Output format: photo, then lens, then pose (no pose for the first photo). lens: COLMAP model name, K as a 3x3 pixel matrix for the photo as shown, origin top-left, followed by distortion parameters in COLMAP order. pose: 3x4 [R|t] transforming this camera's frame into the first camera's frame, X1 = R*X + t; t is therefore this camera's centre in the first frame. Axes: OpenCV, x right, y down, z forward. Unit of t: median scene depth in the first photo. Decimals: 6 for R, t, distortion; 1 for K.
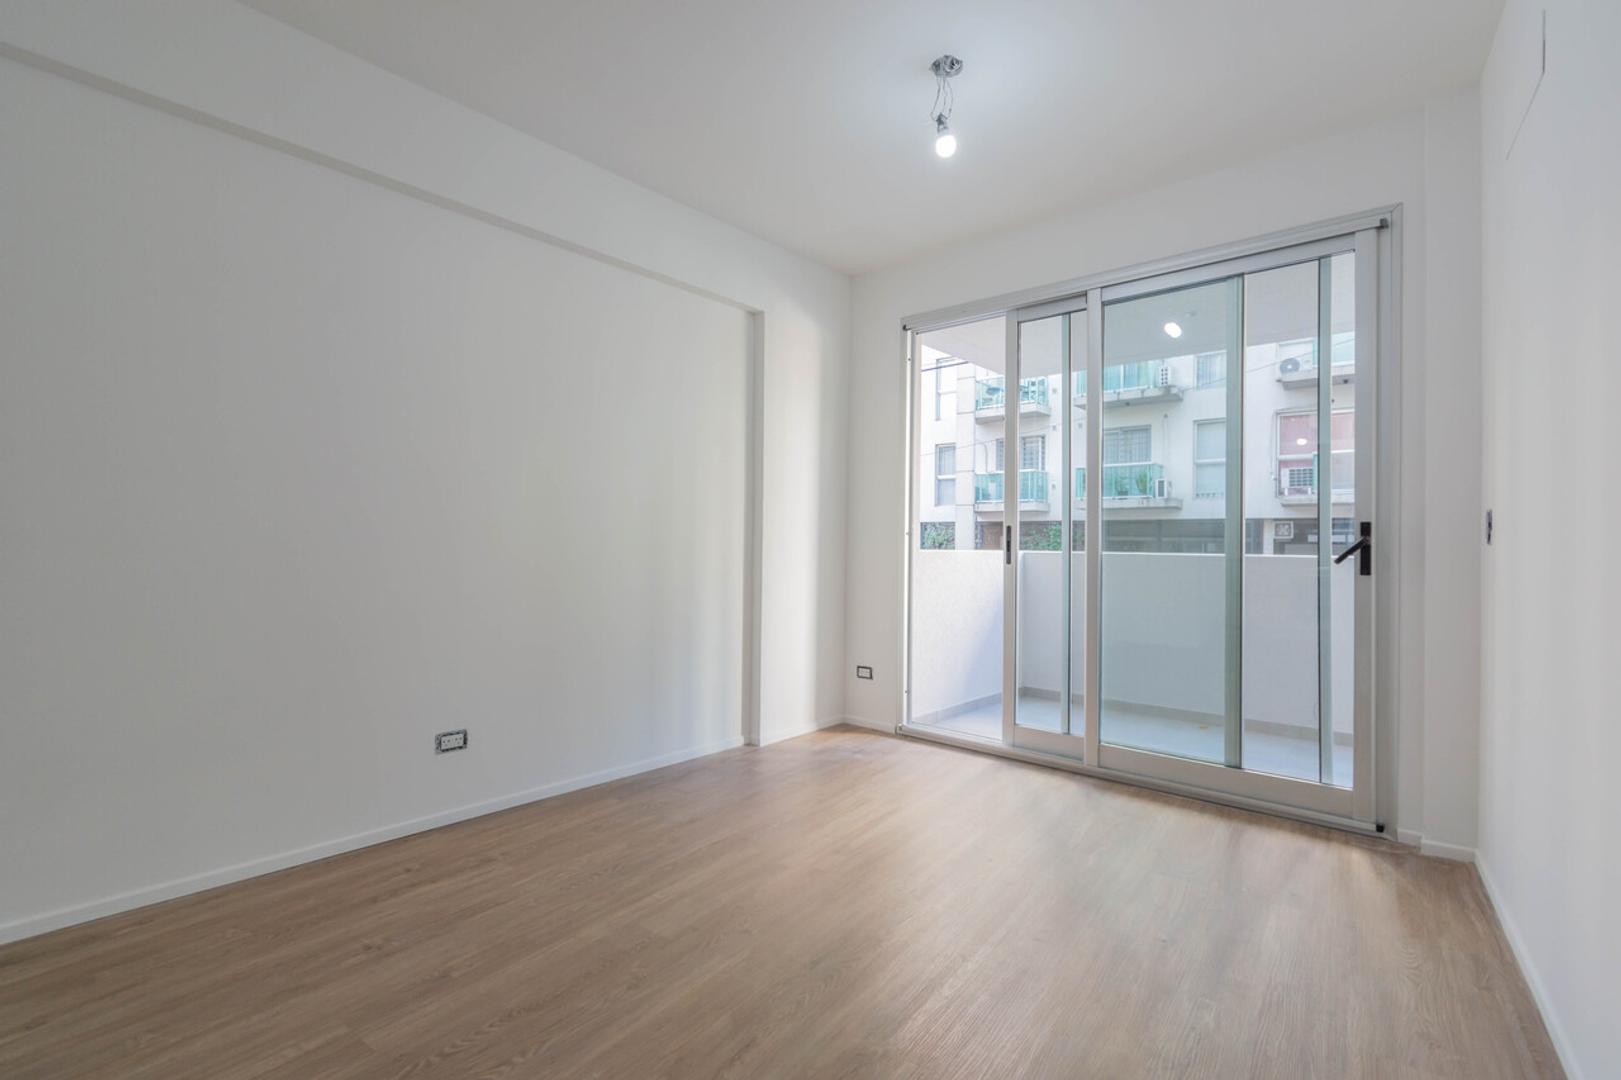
lens RADIAL K [[735.2, 0, 805.6], [0, 735.2, 541.9], [0, 0, 1]] dist [0.000650, -0.000044]
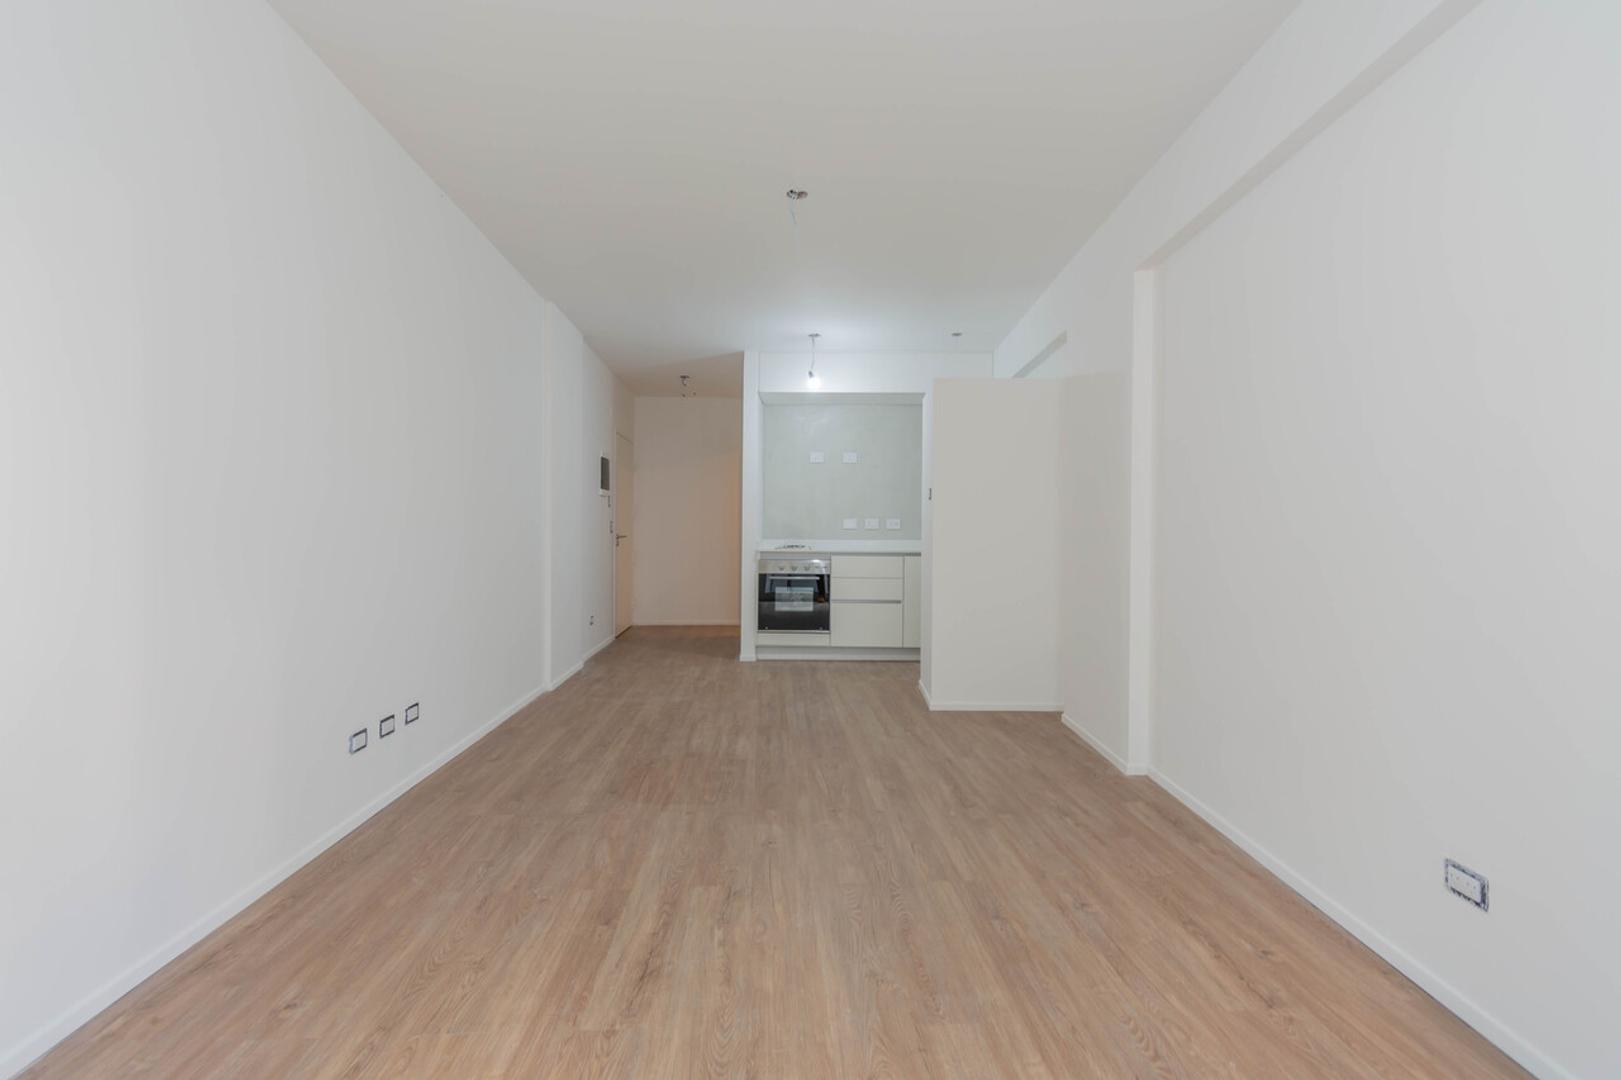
lens RADIAL K [[731.2, 0, 810.5], [0, 731.2, 540.0], [0, 0, 1]] dist [0.001781, -0.000117]
pose [[-0.766668, -0.012503, -0.641921, 0.292227], [-0.015453, 0.999880, -0.001018, -0.002267], [0.641857, 0.009139, -0.766770, 1.009293]]
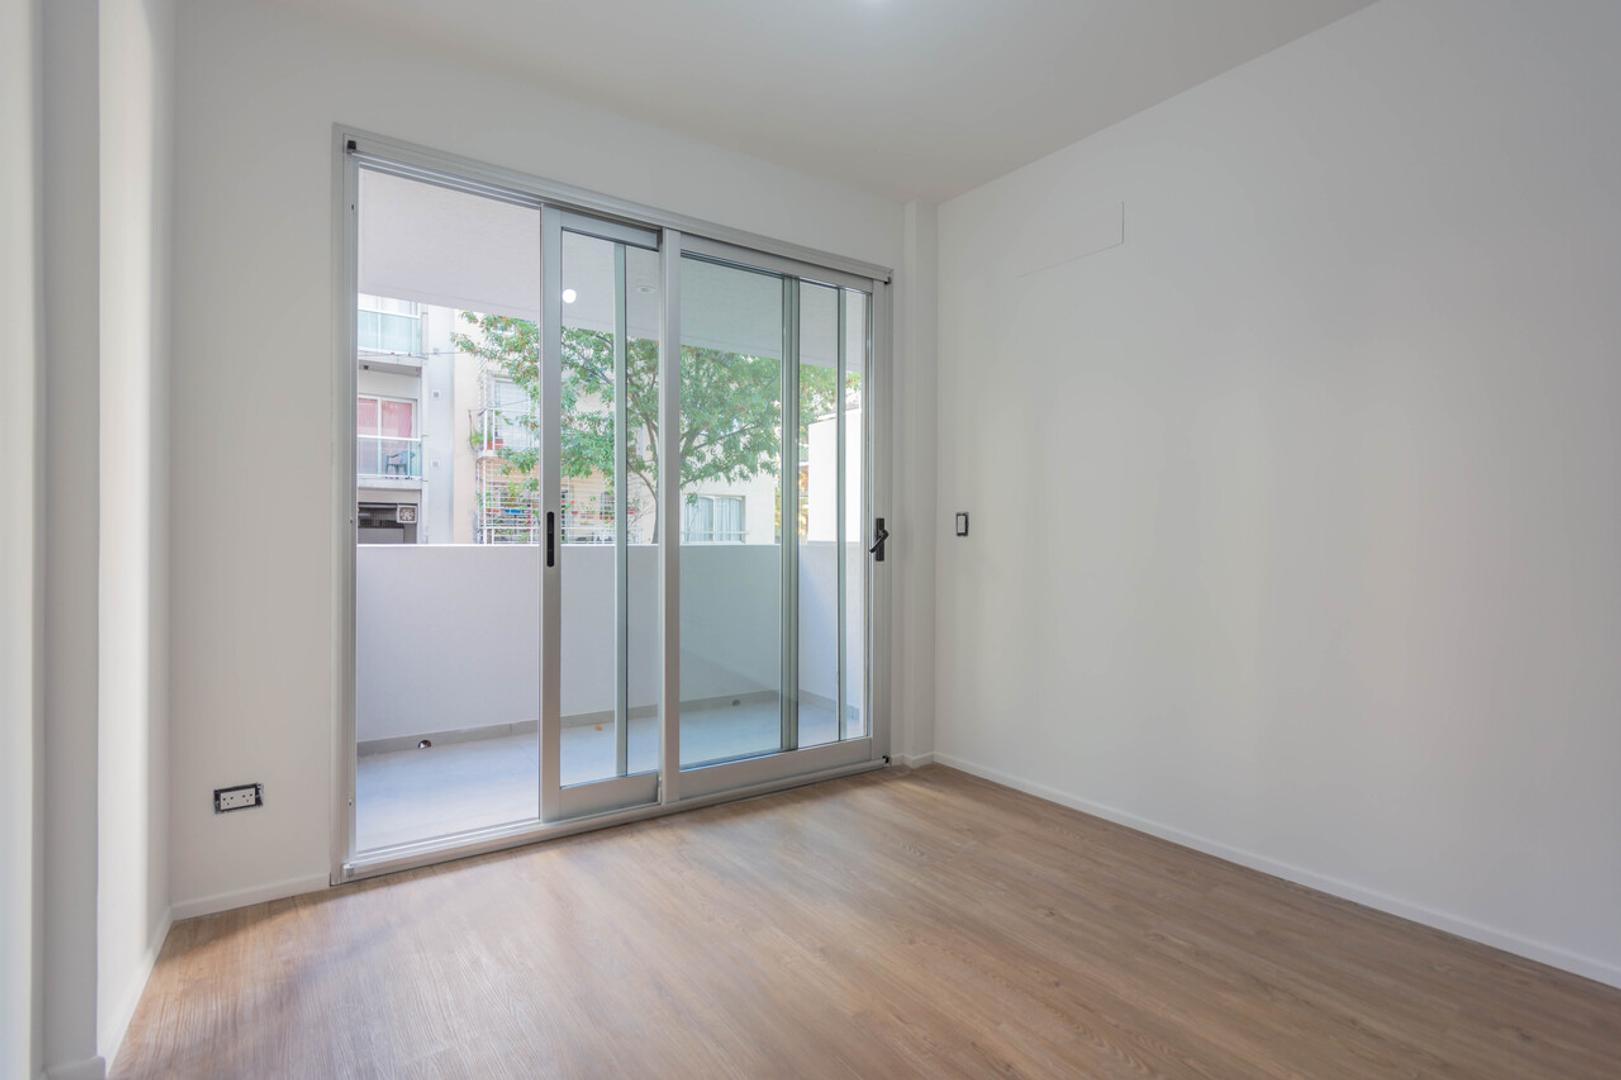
lens RADIAL K [[731.2, 0, 810.5], [0, 731.2, 540.0], [0, 0, 1]] dist [0.001781, -0.000117]
pose [[0.270126, -0.016448, 0.962684, -0.407140], [-0.003990, 0.999826, 0.018203, -0.010812], [-0.962817, -0.008758, 0.270014, 0.694599]]
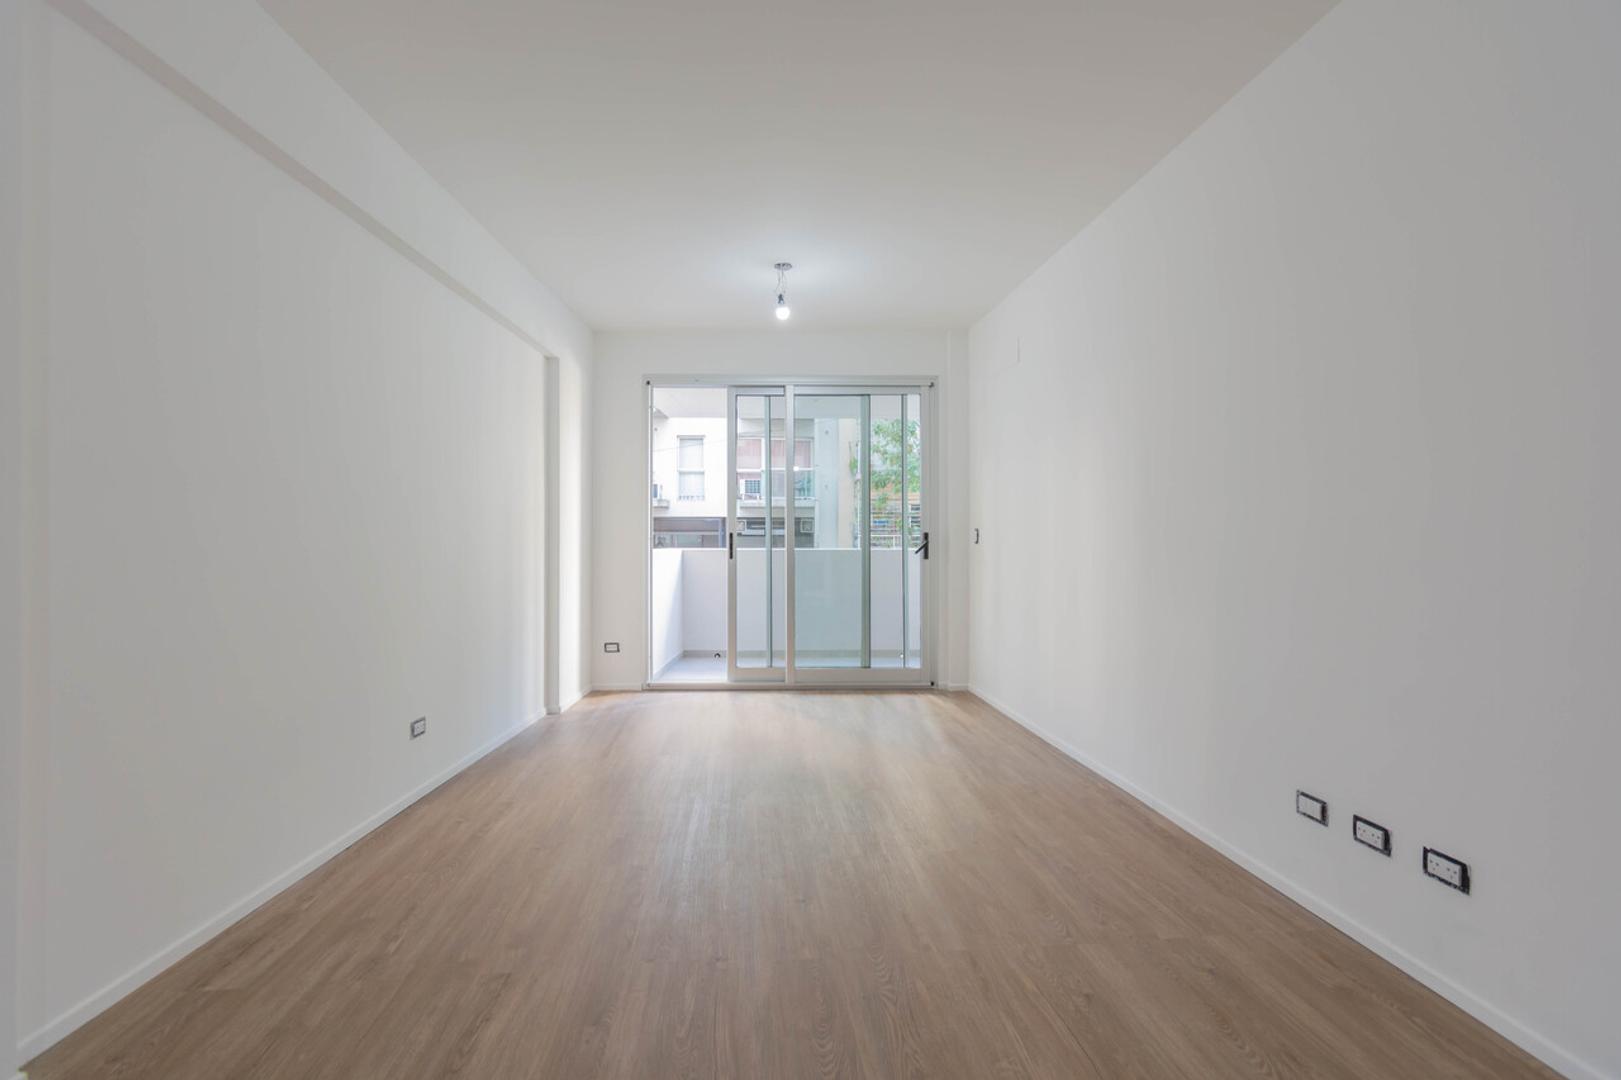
lens RADIAL K [[731.2, 0, 810.5], [0, 731.2, 540.0], [0, 0, 1]] dist [0.001781, -0.000117]
pose [[0.741758, -0.012656, 0.670548, -0.716837], [0.007540, 0.999916, 0.010532, -0.026268], [-0.670625, -0.002756, 0.741791, -0.233954]]
